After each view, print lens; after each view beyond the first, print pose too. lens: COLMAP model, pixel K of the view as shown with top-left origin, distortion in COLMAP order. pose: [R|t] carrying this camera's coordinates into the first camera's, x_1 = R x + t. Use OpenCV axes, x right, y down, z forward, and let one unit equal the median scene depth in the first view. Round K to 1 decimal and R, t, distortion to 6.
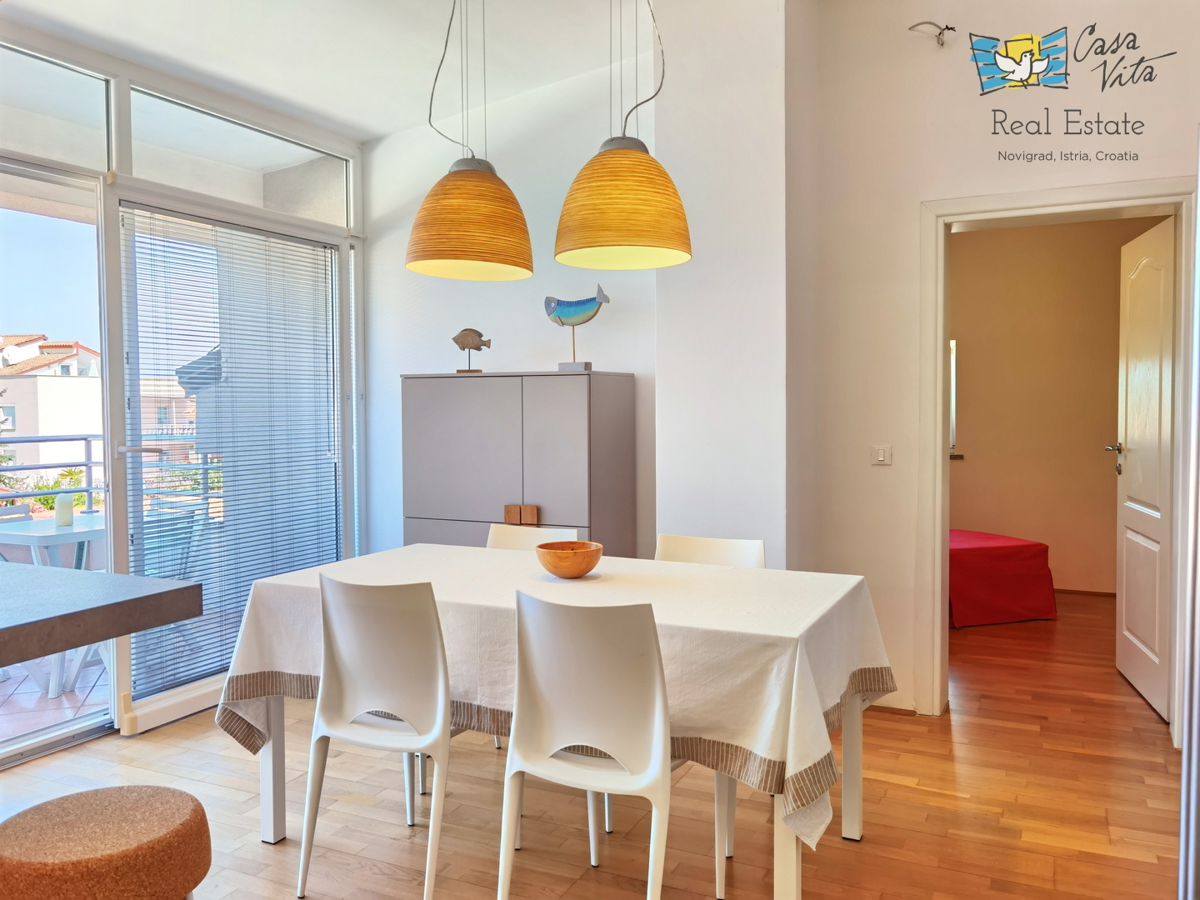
lens RADIAL K [[963.8, 0, 597.3], [0, 963.8, 438.7], [0, 0, 1]] dist [0.020978, -0.023517]
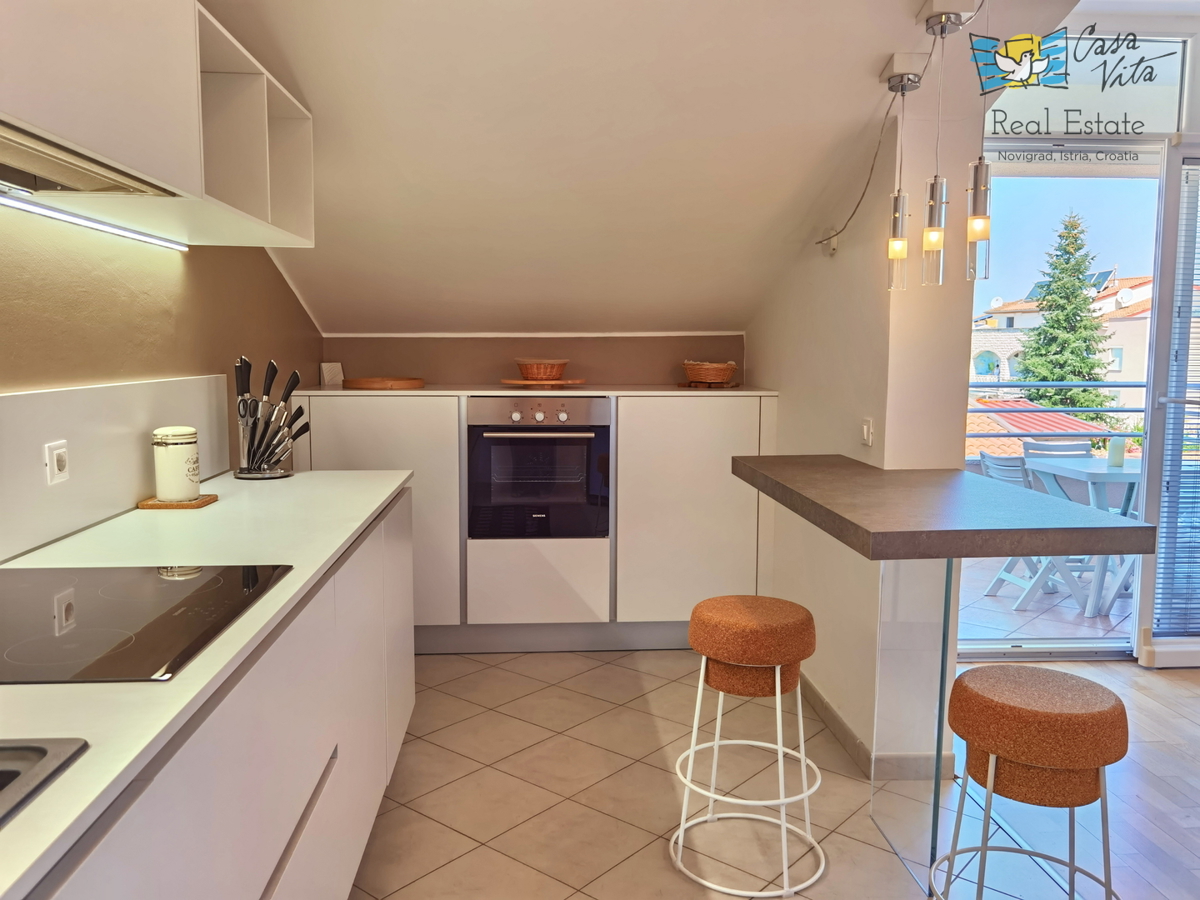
lens RADIAL K [[963.8, 0, 599.1], [0, 963.8, 452.7], [0, 0, 1]] dist [0.020978, -0.023517]
pose [[0.507674, 0.105047, -0.855121, 0.101261], [-0.041084, 0.994362, 0.097761, -0.009314], [0.860569, -0.014499, 0.509127, -0.064931]]
